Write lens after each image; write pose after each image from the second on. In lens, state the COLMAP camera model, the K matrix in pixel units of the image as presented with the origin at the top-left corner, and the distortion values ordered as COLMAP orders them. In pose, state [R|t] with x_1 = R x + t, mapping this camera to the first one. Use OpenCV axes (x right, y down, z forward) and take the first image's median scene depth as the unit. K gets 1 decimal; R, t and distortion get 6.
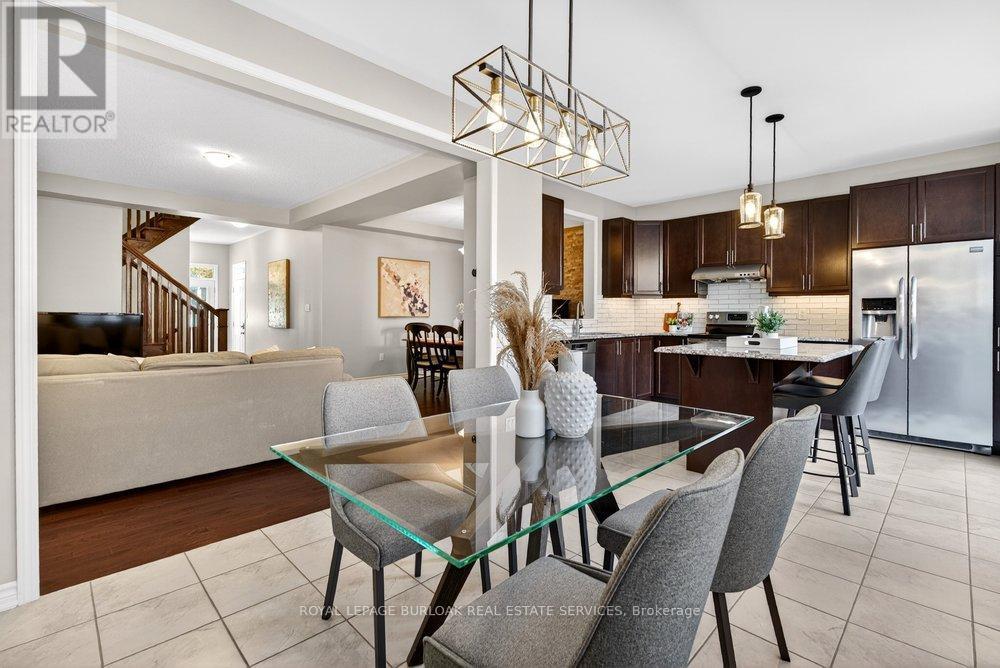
lens RADIAL K [[453.7, 0, 501.2], [0, 453.7, 318.2], [0, 0, 1]] dist [-0.003020, -0.000128]
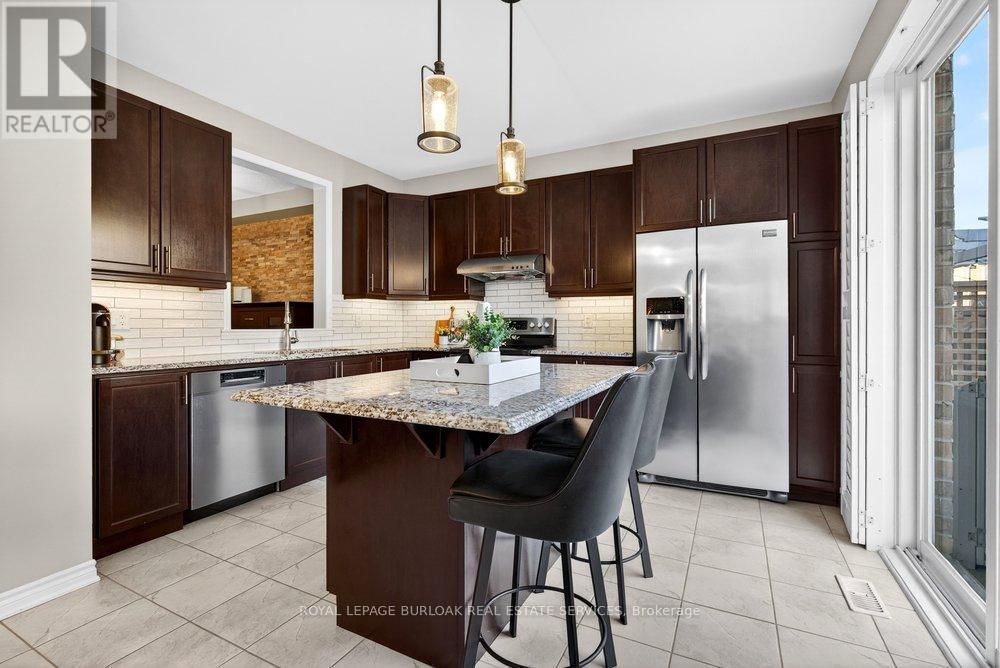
lens RADIAL K [[453.7, 0, 498.8], [0, 453.7, 328.6], [0, 0, 1]] dist [-0.003020, -0.000128]
pose [[0.950660, -0.010706, 0.310050, 0.261431], [0.009574, 0.999941, 0.005170, -0.000138], [-0.310087, -0.001946, 0.950706, 0.286161]]
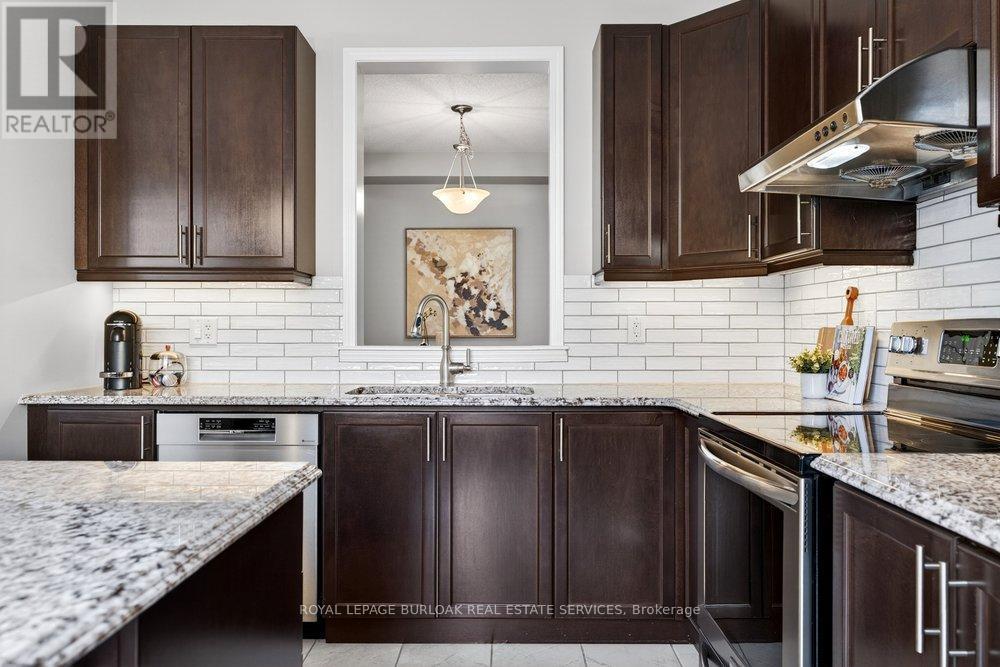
lens RADIAL K [[743.2, 0, 498.9], [0, 743.2, 328.7], [0, 0, 1]] dist [0.026596, -0.001585]
pose [[0.699344, -0.006793, -0.714753, 0.634035], [0.001158, 0.999964, -0.008371, -0.008212], [0.714785, 0.005026, 0.699327, 0.636877]]
